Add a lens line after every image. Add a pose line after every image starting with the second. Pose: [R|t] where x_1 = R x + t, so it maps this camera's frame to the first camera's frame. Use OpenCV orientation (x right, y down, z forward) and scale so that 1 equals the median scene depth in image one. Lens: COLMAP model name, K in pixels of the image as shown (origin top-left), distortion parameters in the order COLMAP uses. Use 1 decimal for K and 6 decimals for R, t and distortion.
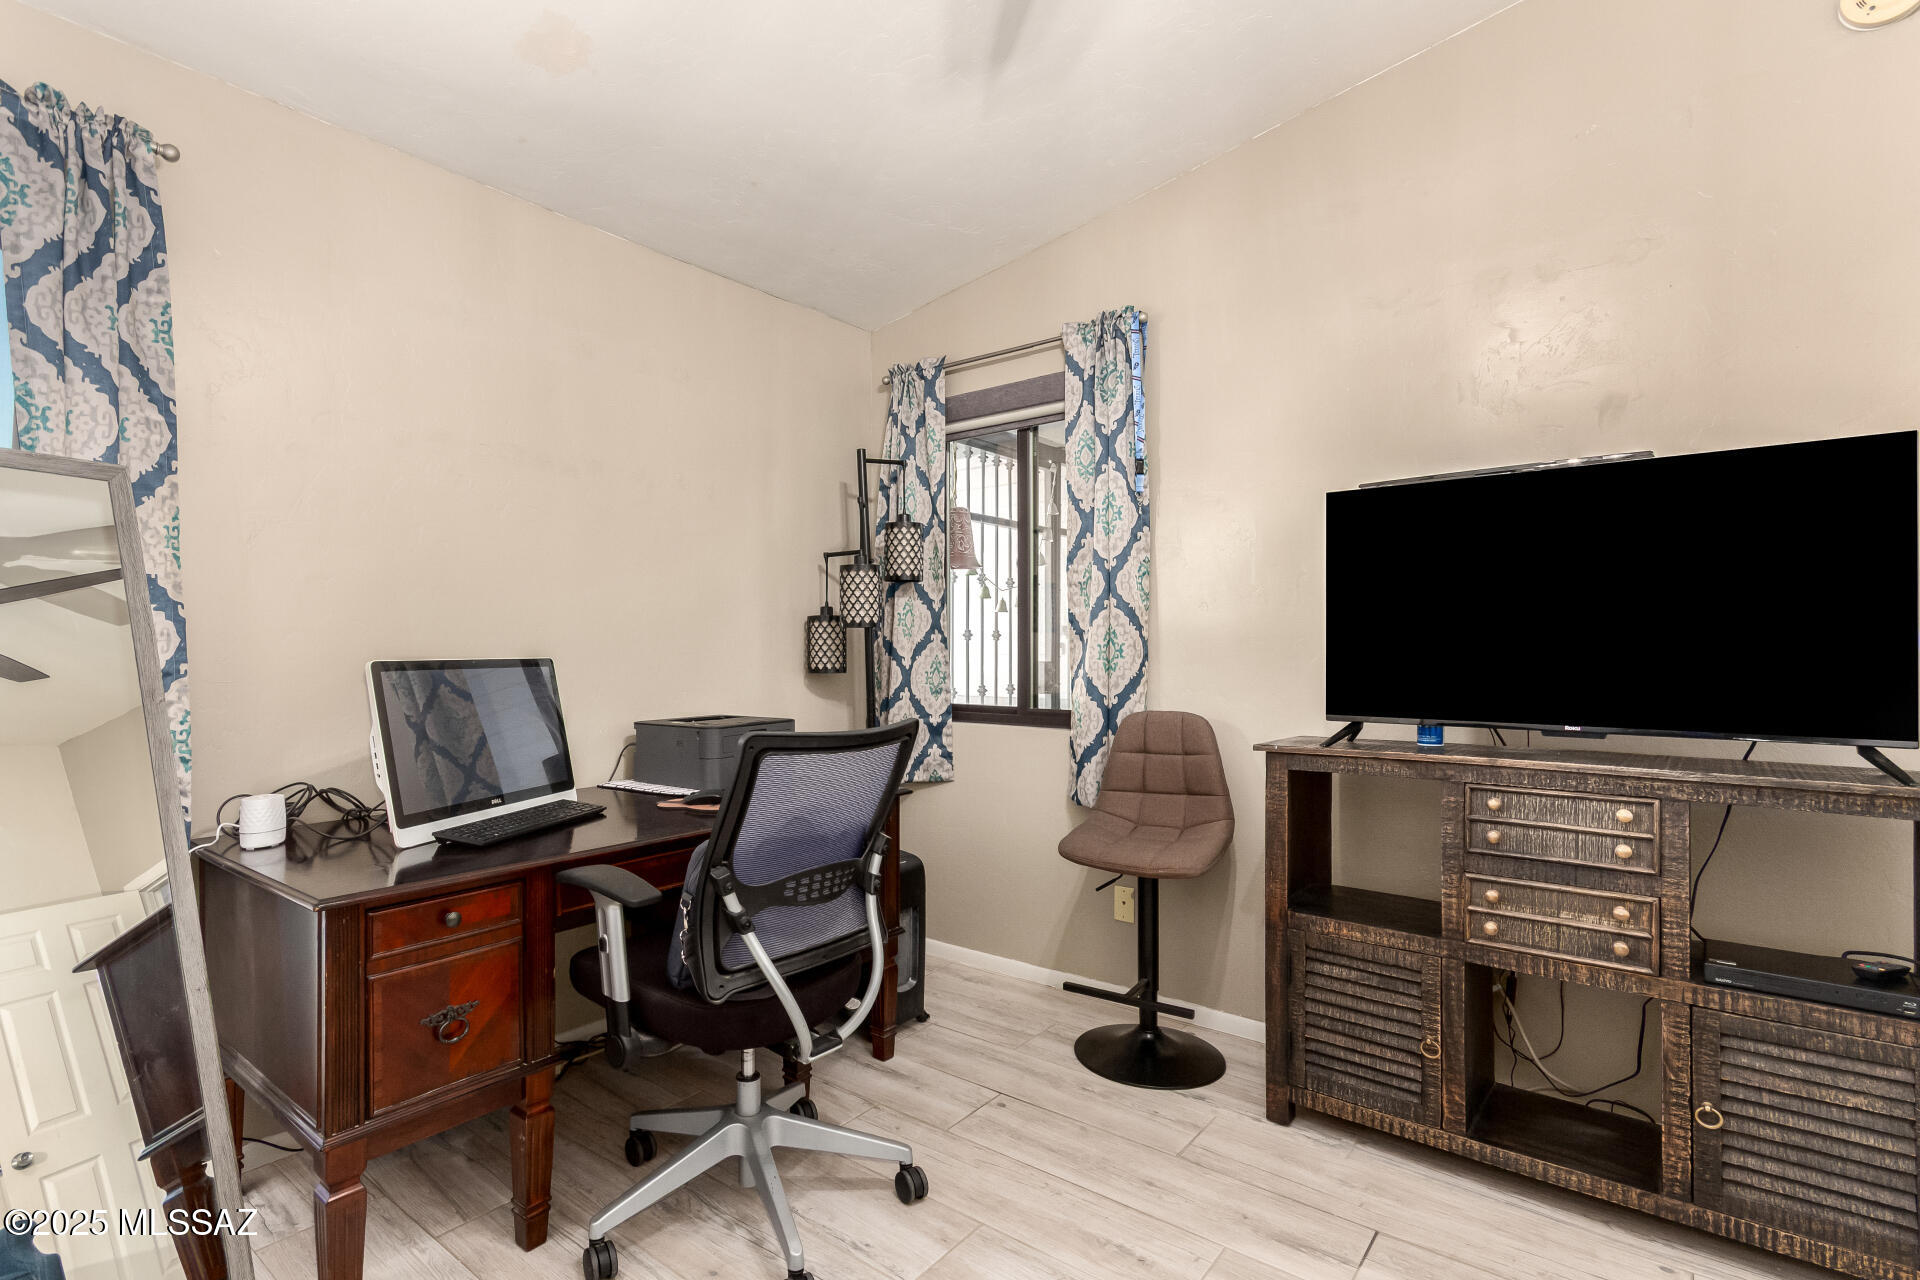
lens RADIAL K [[900.7, 0, 952.6], [0, 900.7, 642.8], [0, 0, 1]] dist [0.003605, 0.002570]
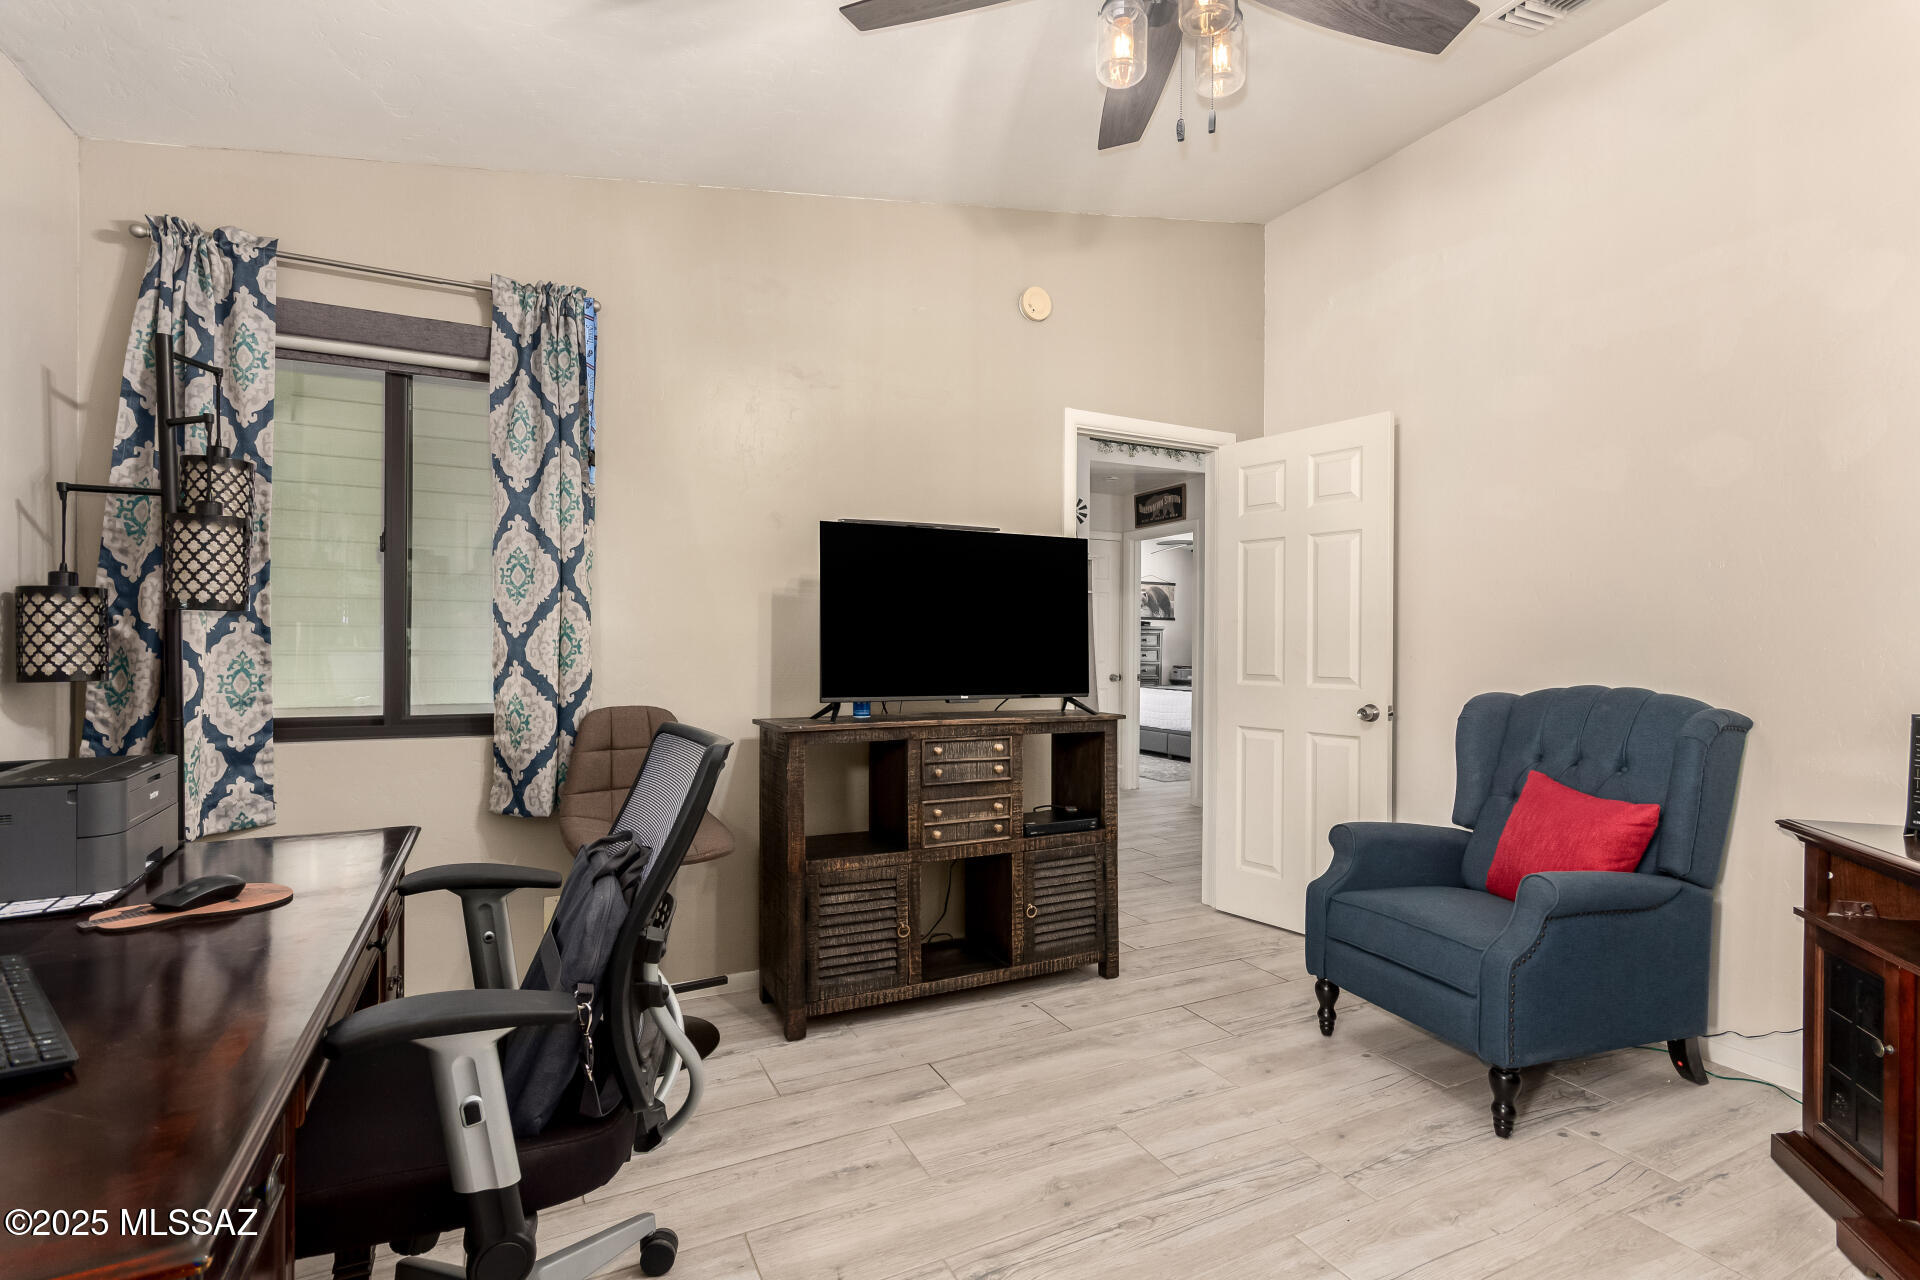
lens RADIAL K [[817.9, 0, 964.2], [0, 817.9, 643.1], [0, 0, 1]] dist [-0.000988, 0.000386]
pose [[0.457528, 0.007576, 0.889163, -0.406974], [-0.011068, 0.999935, -0.002824, 0.003328], [-0.889126, -0.008549, 0.457582, 0.244701]]
